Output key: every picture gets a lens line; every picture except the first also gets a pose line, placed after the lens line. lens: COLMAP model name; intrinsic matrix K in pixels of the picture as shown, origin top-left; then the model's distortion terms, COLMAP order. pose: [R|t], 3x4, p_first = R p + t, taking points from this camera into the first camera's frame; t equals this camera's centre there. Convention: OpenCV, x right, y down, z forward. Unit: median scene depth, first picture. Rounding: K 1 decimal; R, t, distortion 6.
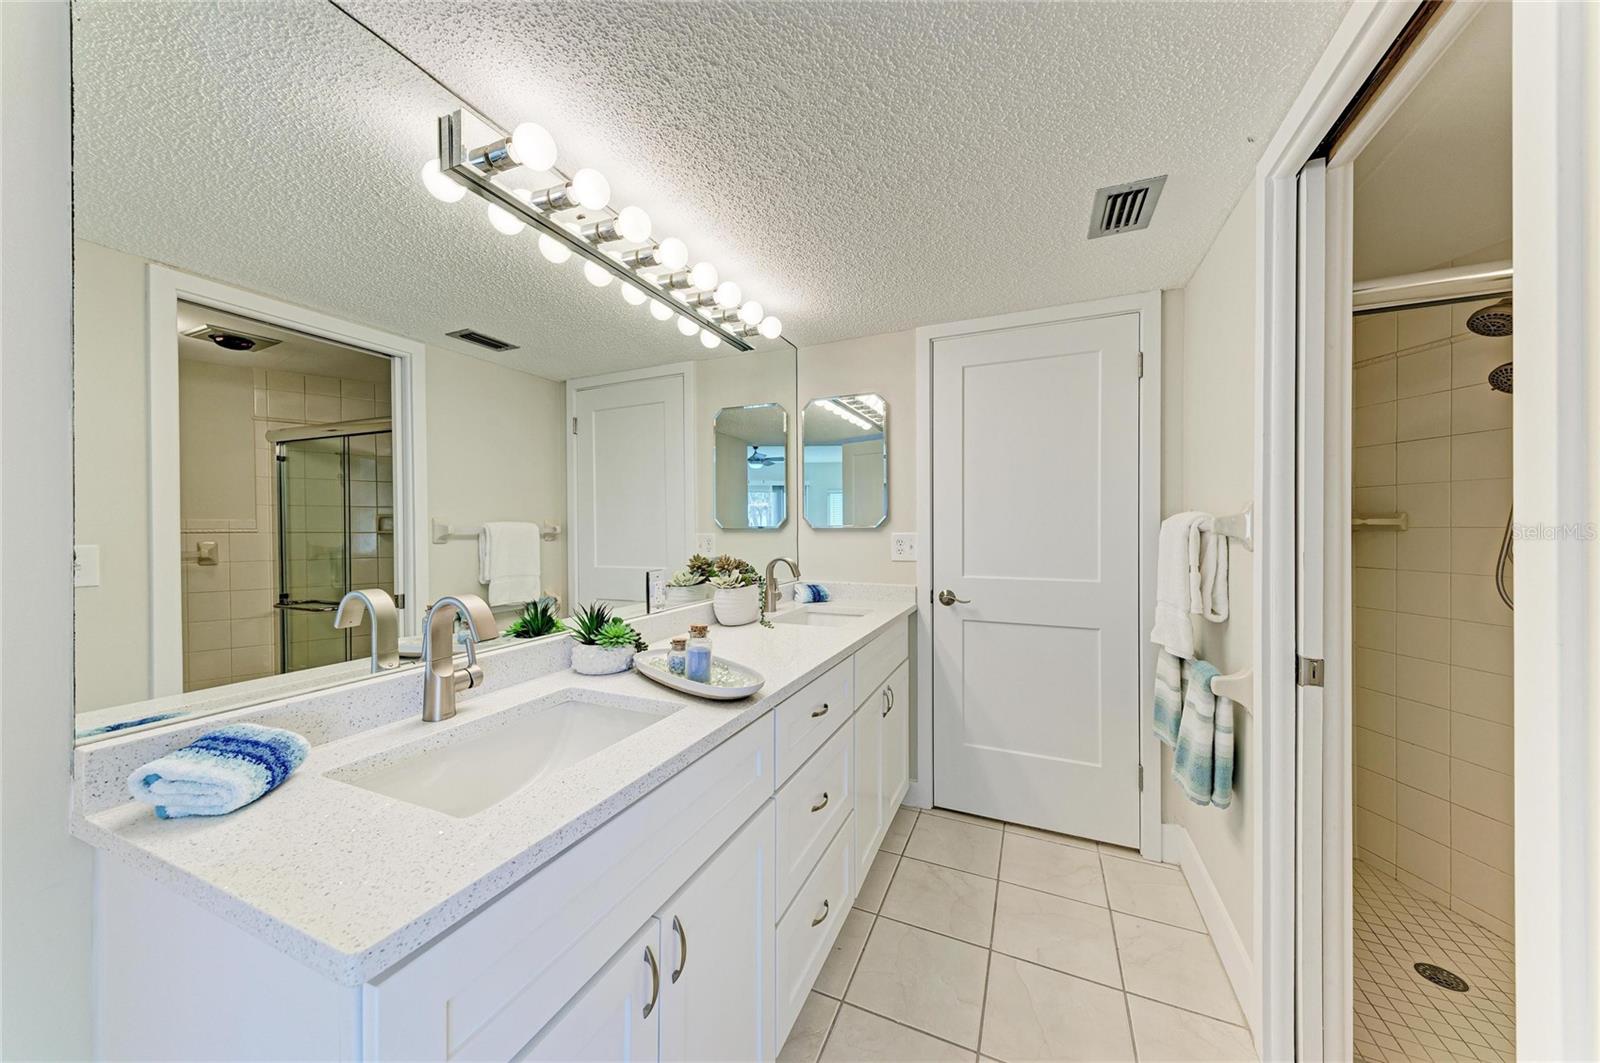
lens RADIAL K [[540.9, 0, 798.8], [0, 540.9, 532.2], [0, 0, 1]] dist [0.014770, -0.002953]
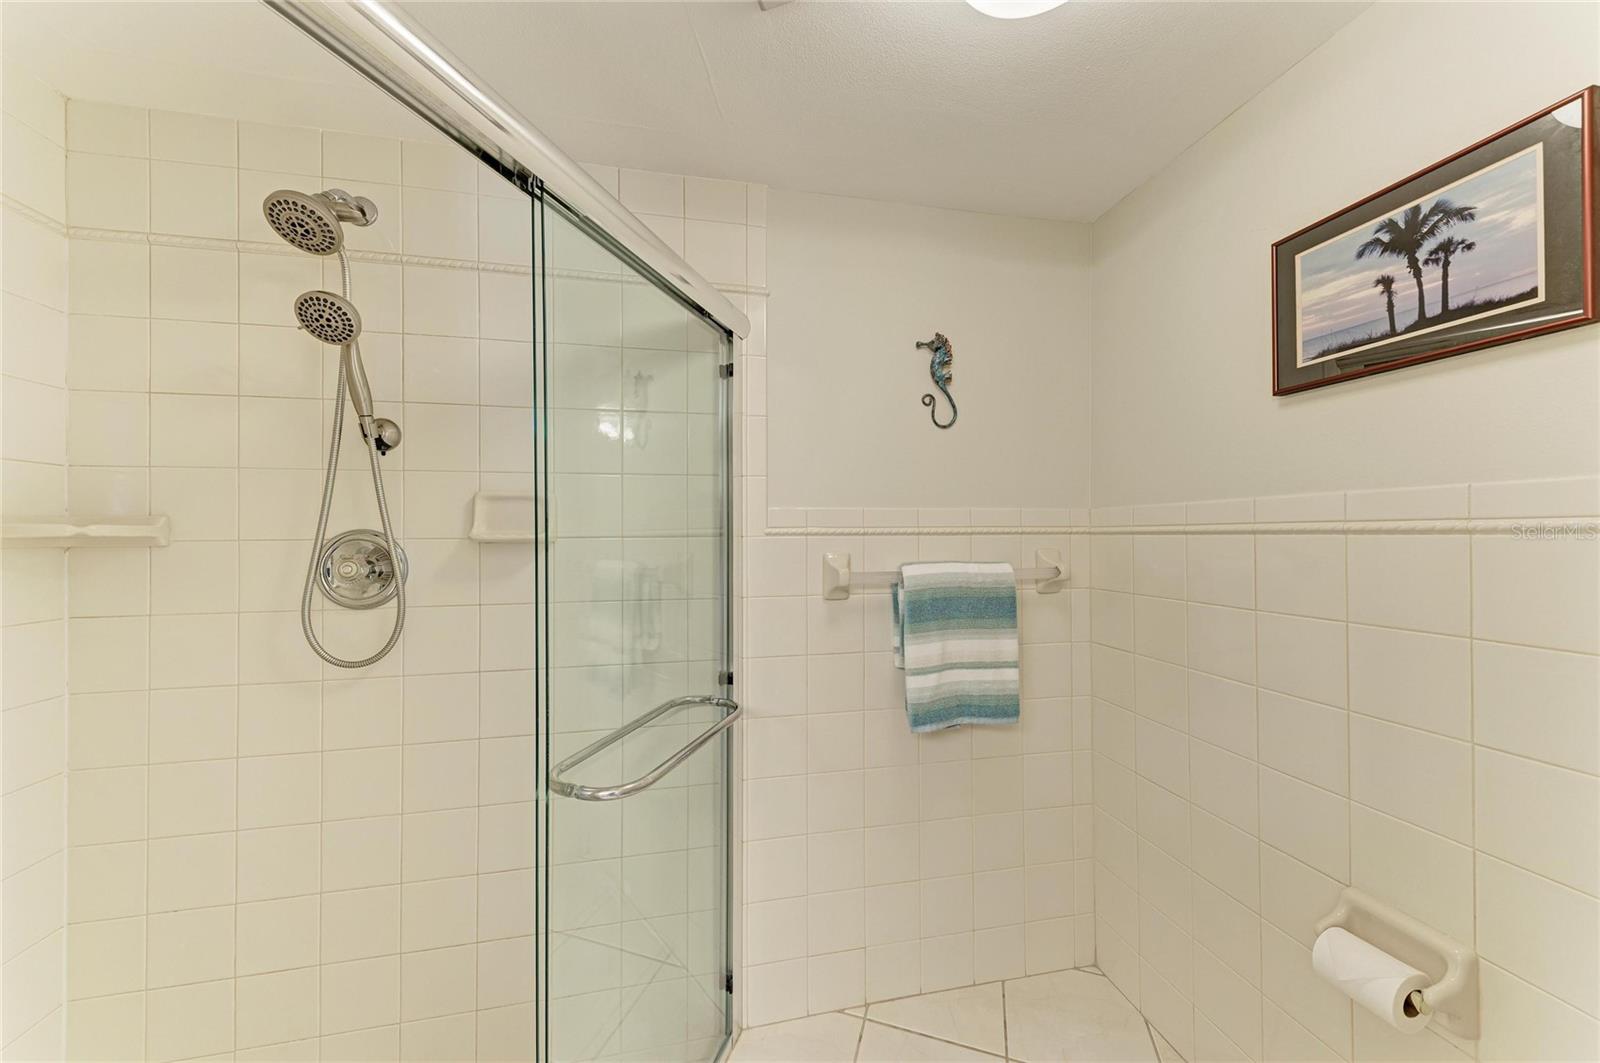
lens RADIAL K [[540.9, 0, 802.9], [0, 540.9, 531.7], [0, 0, 1]] dist [0.014770, -0.002953]
pose [[-0.103461, 0.012628, 0.994553, 0.468109], [0.008891, 0.999891, -0.011771, -0.005888], [-0.994594, 0.007625, -0.103562, 0.398300]]
